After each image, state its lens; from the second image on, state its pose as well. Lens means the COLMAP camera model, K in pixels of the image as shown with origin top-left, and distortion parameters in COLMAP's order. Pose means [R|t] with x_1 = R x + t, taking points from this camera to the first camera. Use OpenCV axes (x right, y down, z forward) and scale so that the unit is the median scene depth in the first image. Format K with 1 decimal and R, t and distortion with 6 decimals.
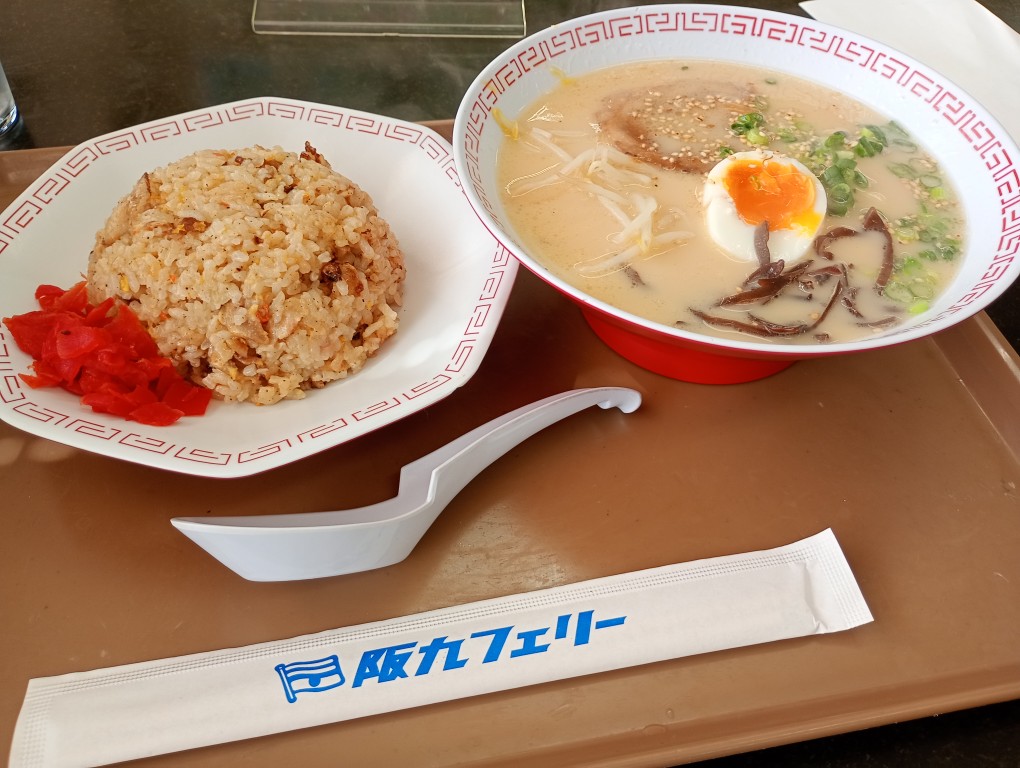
lens RADIAL K [[778.5, 0, 510.0], [0, 778.5, 384.0], [0, 0, 1]] dist [0.003821, -0.054885]
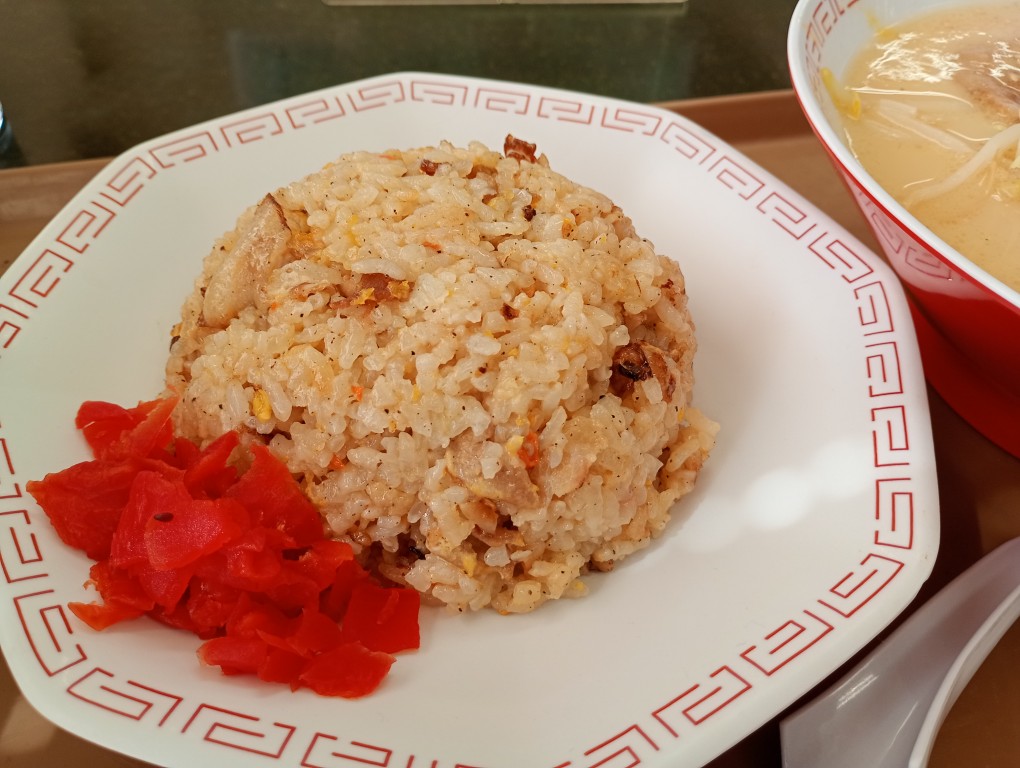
lens RADIAL K [[827.3, 0, 510.0], [0, 827.3, 384.0], [0, 0, 1]] dist [-0.013415, -0.013156]
pose [[0.999100, -0.041065, 0.010663, -0.312460], [0.041387, 0.998633, -0.031931, -0.110684], [-0.009338, 0.032344, 0.999433, 0.413056]]
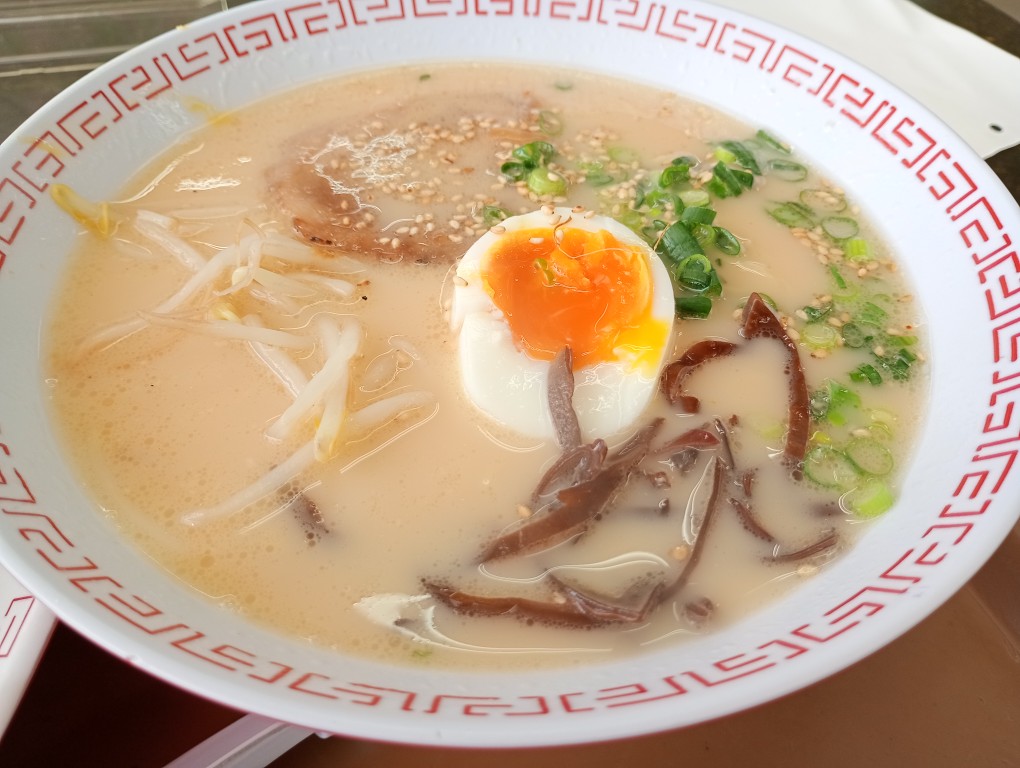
lens RADIAL K [[778.5, 0, 510.0], [0, 778.5, 384.0], [0, 0, 1]] dist [0.003821, -0.054885]
pose [[0.981875, -0.138700, 0.129163, 0.220548], [0.141605, 0.989831, -0.013543, -0.185176], [-0.125971, 0.031588, 0.991531, 0.485283]]
